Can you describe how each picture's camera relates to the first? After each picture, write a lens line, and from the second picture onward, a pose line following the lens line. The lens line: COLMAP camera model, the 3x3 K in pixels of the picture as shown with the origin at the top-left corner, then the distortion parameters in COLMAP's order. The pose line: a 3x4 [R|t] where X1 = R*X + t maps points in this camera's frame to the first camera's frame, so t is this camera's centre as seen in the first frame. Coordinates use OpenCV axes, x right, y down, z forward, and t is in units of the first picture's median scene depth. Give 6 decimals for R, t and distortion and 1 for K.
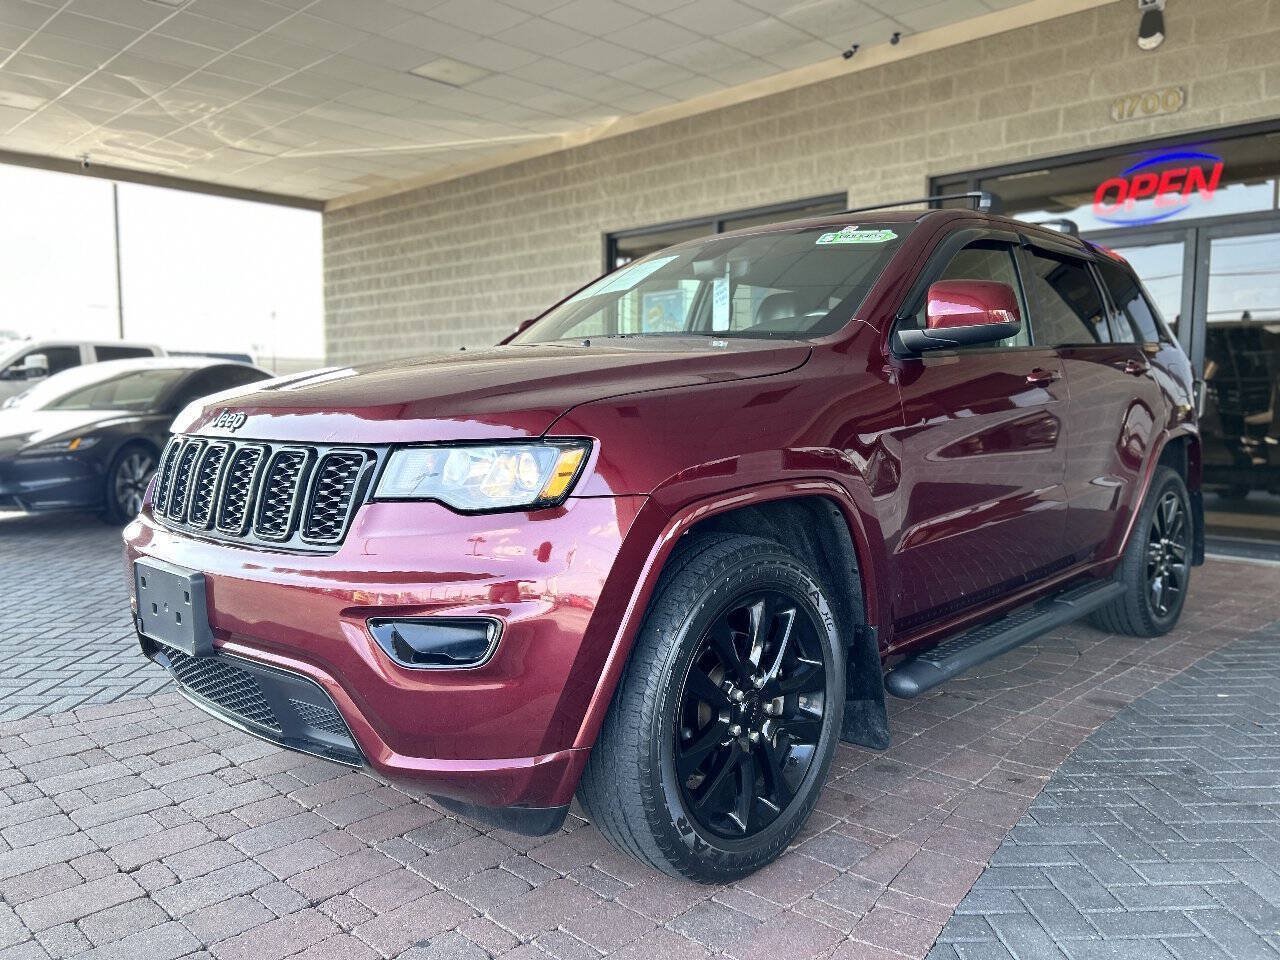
lens RADIAL K [[961.7, 0, 641.9], [0, 961.7, 489.9], [0, 0, 1]] dist [0.046473, -0.051039]
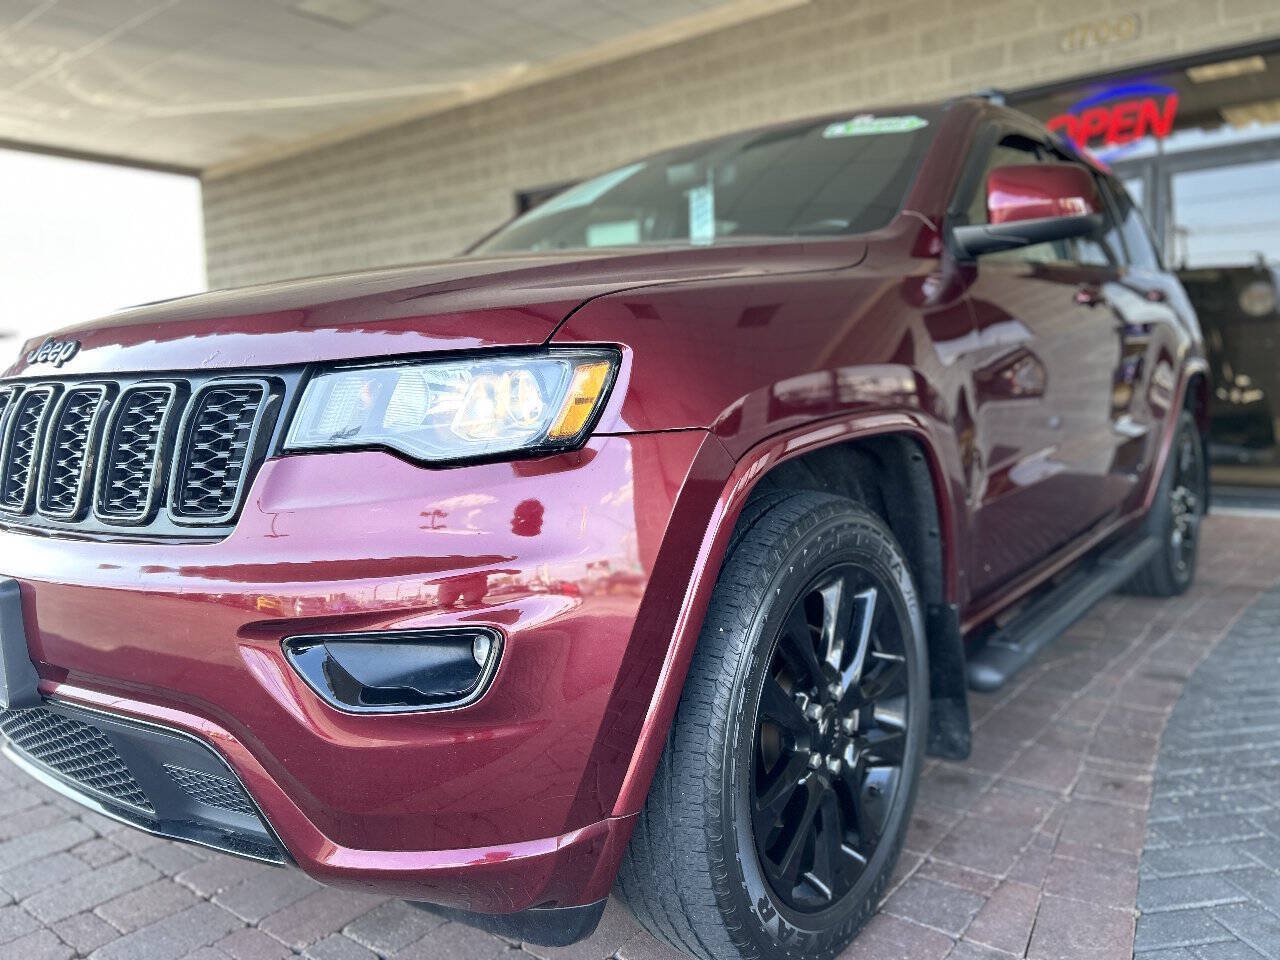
lens RADIAL K [[965.7, 0, 643.0], [0, 965.7, 483.6], [0, 0, 1]] dist [0.032871, -0.035875]
pose [[0.994417, -0.041406, 0.097056, -0.056786], [0.040312, 0.999100, 0.013202, 0.017468], [-0.097515, -0.009216, 0.995191, 0.183287]]
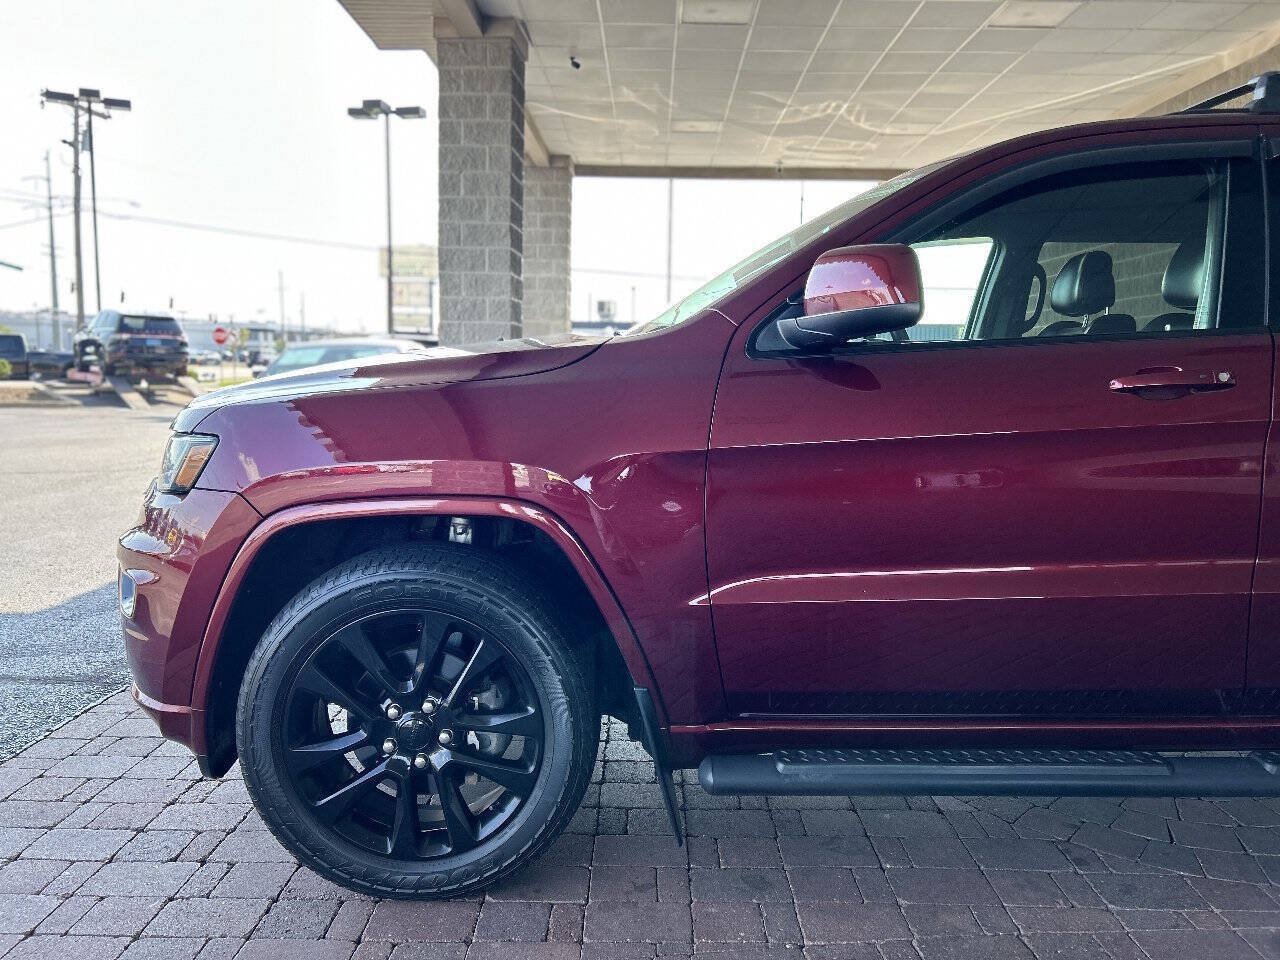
lens RADIAL K [[965.7, 0, 643.0], [0, 965.7, 483.6], [0, 0, 1]] dist [0.032871, -0.035875]
pose [[0.684735, 0.097861, -0.722192, 0.610653], [-0.081531, 0.995009, 0.057527, -0.059658], [0.724218, 0.019490, 0.689296, 0.323277]]
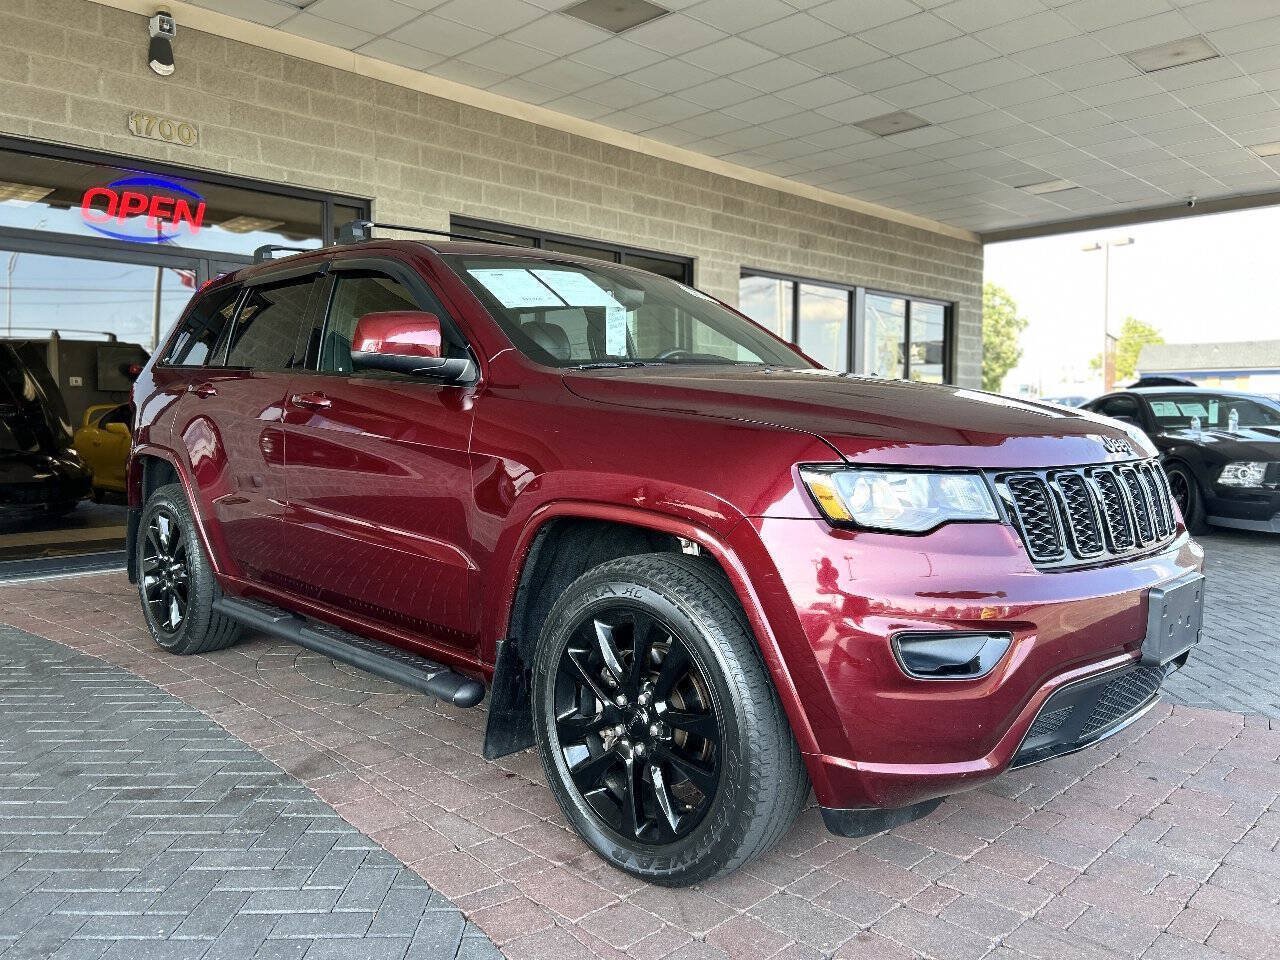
lens RADIAL K [[965.7, 0, 643.0], [0, 965.7, 483.6], [0, 0, 1]] dist [0.032871, -0.035875]
pose [[0.016639, -0.070977, 0.997339, -0.958423], [0.093942, 0.993176, 0.069113, -0.097393], [-0.995439, 0.092542, 0.023193, 0.959268]]
